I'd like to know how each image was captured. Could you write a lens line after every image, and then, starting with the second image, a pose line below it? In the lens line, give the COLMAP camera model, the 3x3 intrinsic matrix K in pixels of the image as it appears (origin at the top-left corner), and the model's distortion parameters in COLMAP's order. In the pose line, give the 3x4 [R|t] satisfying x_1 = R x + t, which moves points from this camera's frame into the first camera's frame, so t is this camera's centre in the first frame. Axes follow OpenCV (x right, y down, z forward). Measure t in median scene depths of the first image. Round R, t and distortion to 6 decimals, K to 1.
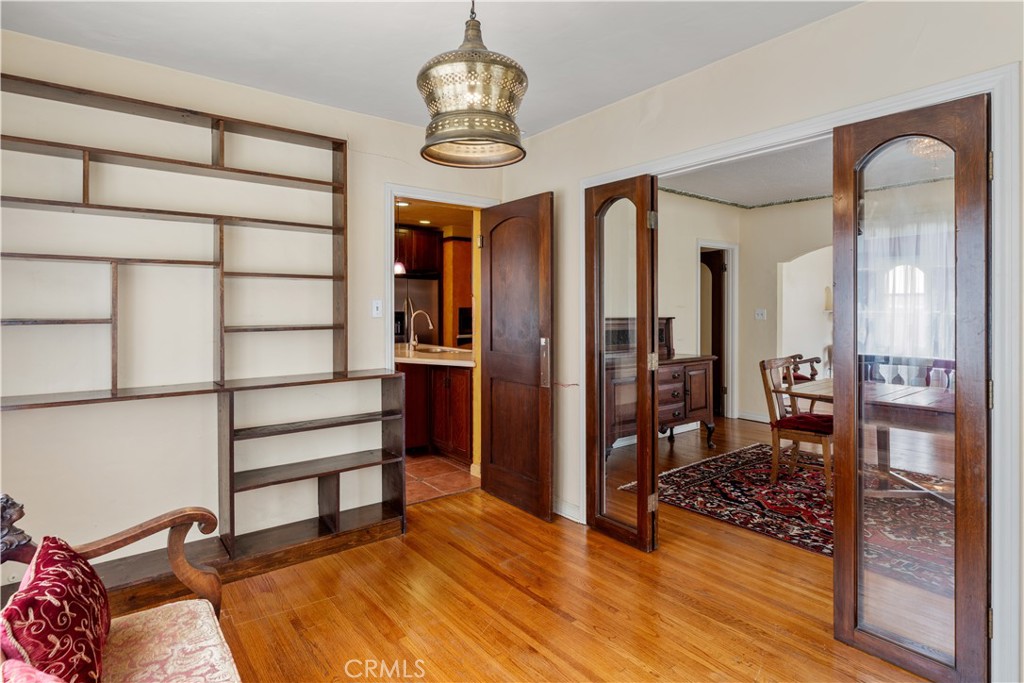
lens RADIAL K [[527.6, 0, 514.6], [0, 527.6, 290.1], [0, 0, 1]] dist [0.001062, -0.000169]
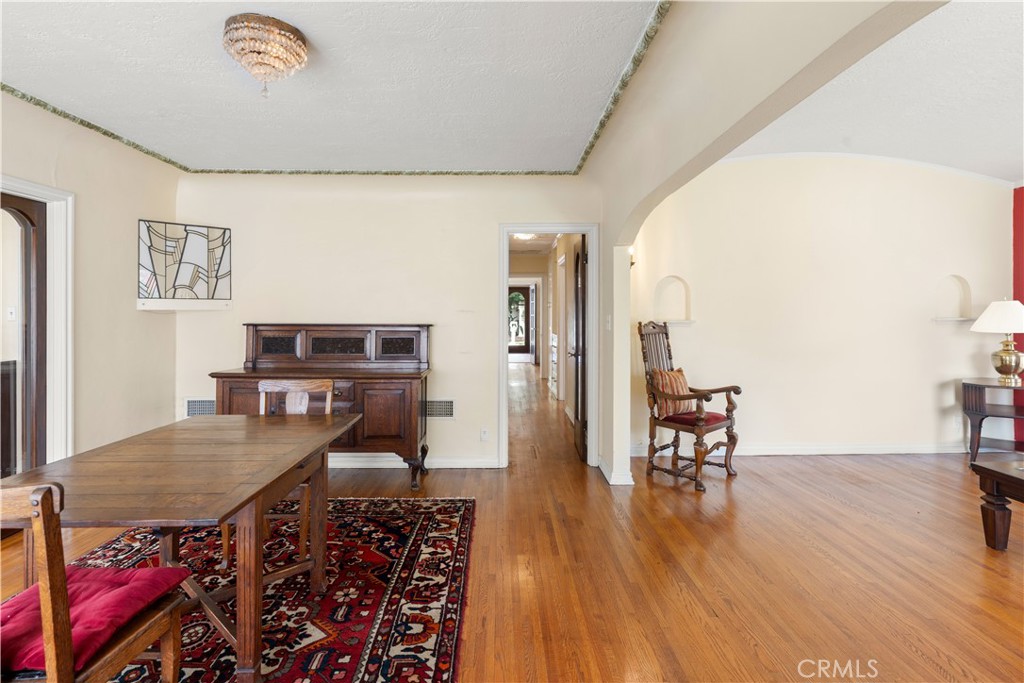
lens RADIAL K [[527.6, 0, 514.6], [0, 527.6, 290.1], [0, 0, 1]] dist [0.001062, -0.000169]
pose [[0.803103, -0.020208, -0.595497, 1.246730], [0.018187, 0.999790, -0.009400, 0.011768], [0.595562, -0.003282, 0.803302, 0.582693]]
